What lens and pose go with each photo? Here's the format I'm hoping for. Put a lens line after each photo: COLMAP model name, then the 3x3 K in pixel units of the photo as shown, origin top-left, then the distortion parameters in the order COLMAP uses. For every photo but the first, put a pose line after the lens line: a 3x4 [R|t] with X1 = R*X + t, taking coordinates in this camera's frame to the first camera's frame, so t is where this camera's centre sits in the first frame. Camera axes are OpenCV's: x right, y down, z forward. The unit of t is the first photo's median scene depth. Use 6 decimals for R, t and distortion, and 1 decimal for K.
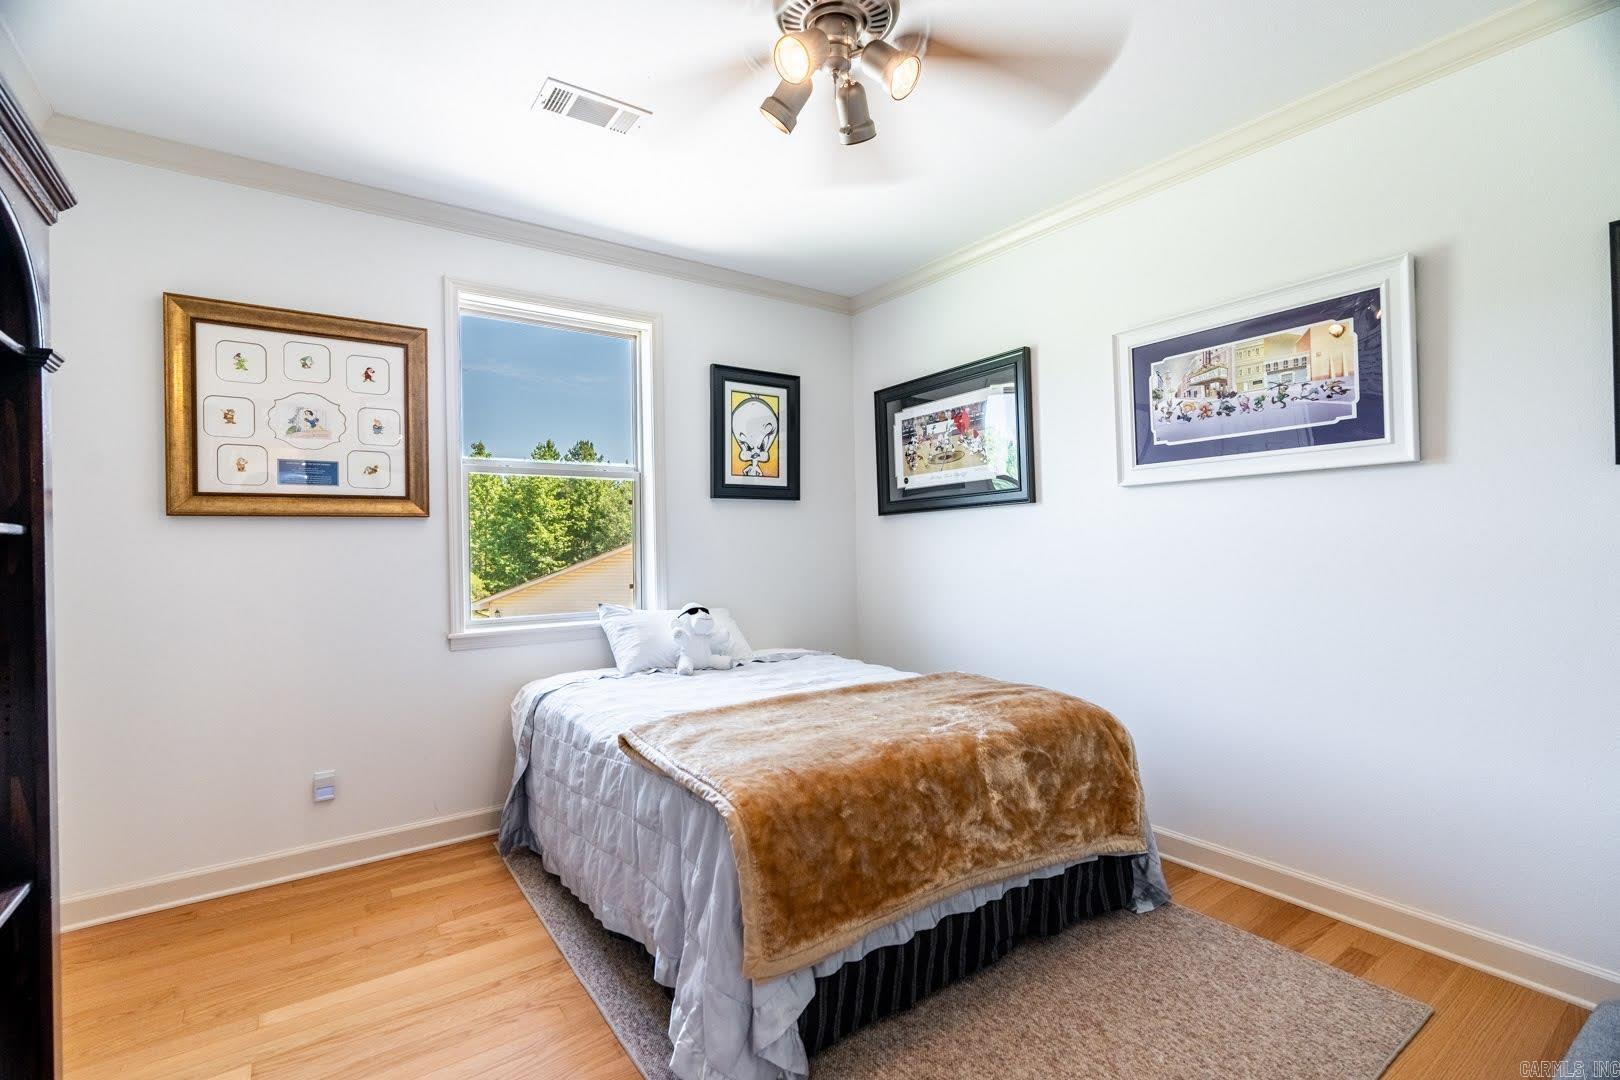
lens RADIAL K [[733.8, 0, 805.1], [0, 733.8, 544.9], [0, 0, 1]] dist [0.001667, -0.000124]
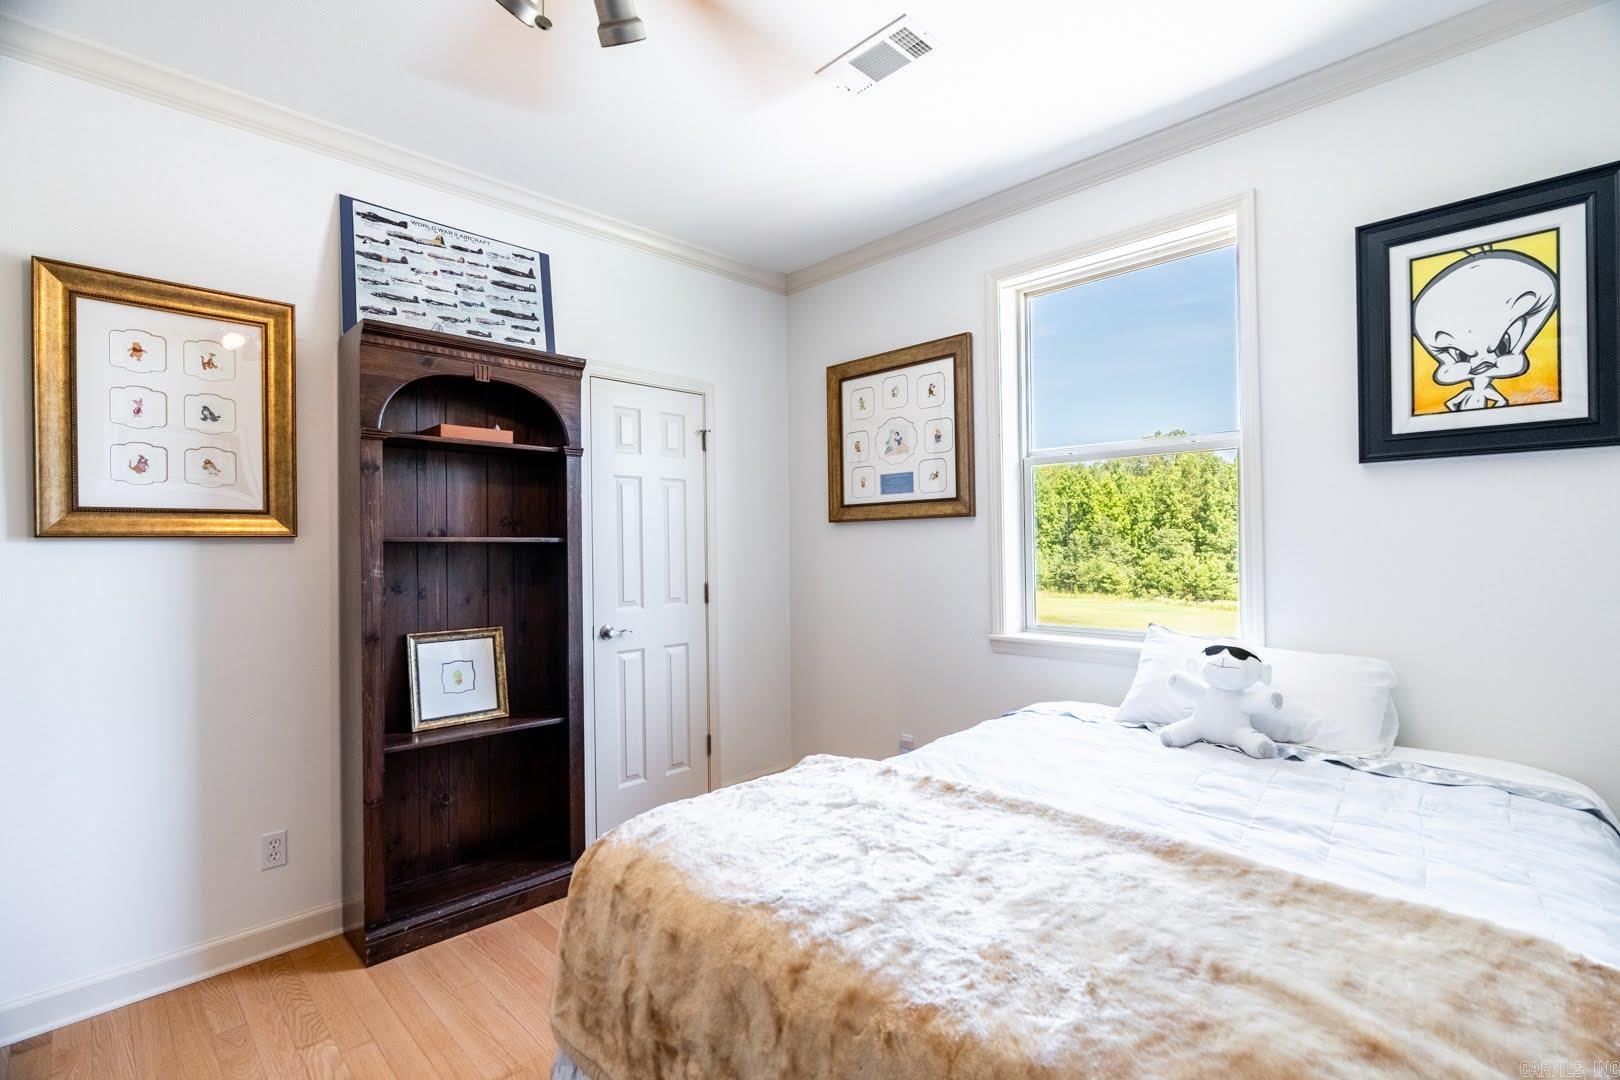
lens RADIAL K [[733.8, 0, 805.1], [0, 733.8, 544.9], [0, 0, 1]] dist [0.001667, -0.000124]
pose [[0.184441, 0.016480, -0.982705, 0.354488], [0.014409, 0.999707, 0.019469, -0.016891], [0.982738, -0.017750, 0.184150, 0.459065]]
